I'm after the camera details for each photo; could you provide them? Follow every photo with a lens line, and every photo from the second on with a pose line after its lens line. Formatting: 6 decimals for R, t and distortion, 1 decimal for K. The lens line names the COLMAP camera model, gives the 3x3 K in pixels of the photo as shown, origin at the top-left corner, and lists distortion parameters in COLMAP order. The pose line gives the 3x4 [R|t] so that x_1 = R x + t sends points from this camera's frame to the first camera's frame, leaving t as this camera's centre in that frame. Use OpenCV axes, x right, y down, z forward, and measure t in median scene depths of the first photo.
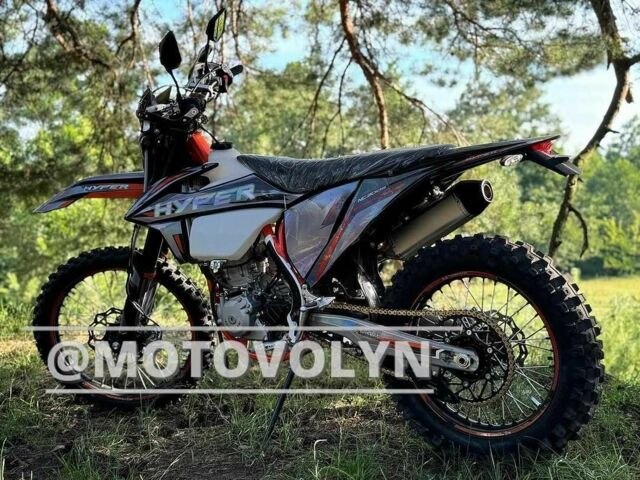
lens RADIAL K [[884.1, 0, 320.0], [0, 884.1, 240.0], [0, 0, 1]] dist [0.272261, -0.941497]
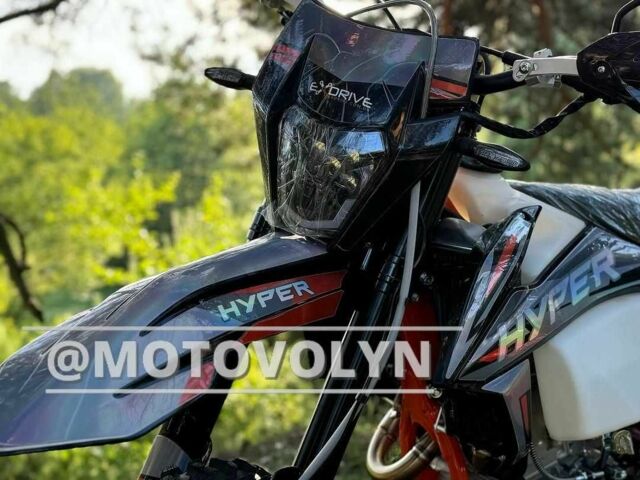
lens RADIAL K [[884.1, 0, 320.0], [0, 884.1, 240.0], [0, 0, 1]] dist [0.272261, -0.941497]
pose [[0.411499, -0.094823, 0.906464, -0.559427], [0.066572, 0.995044, 0.073868, -0.110631], [-0.908976, 0.029949, 0.415772, 0.936139]]
